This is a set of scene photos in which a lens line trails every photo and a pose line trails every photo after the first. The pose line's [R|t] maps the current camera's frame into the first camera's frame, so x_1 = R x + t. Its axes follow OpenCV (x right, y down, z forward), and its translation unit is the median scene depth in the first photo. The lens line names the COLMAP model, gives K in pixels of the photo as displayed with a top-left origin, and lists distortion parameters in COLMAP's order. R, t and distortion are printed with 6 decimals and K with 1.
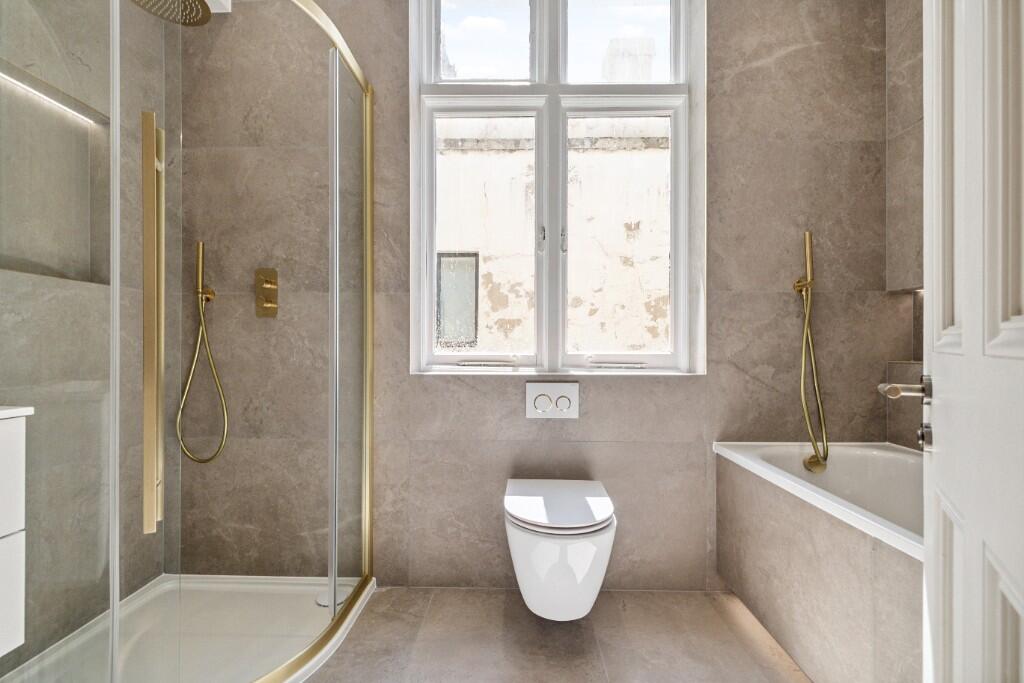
lens RADIAL K [[462.5, 0, 510.7], [0, 462.5, 346.7], [0, 0, 1]] dist [0.002773, 0.000571]
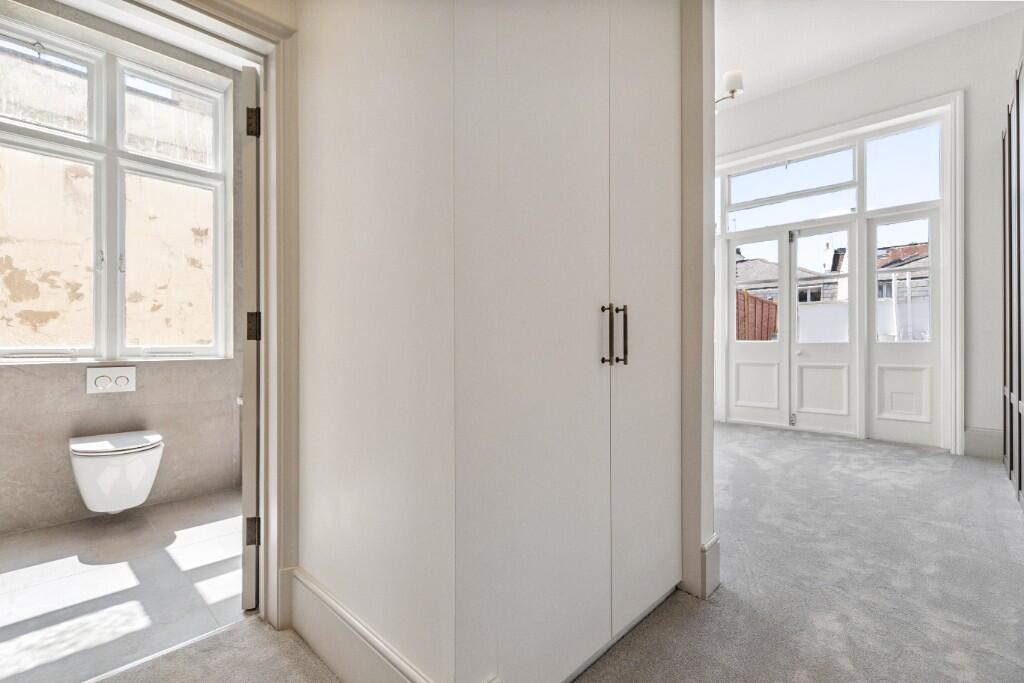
lens RADIAL K [[462.5, 0, 508.5], [0, 462.5, 340.2], [0, 0, 1]] dist [0.002773, 0.000571]
pose [[0.685091, -0.000387, 0.728457, -0.109162], [0.001740, 0.999998, -0.001106, -0.001314], [-0.728456, 0.002025, 0.685090, -0.835557]]
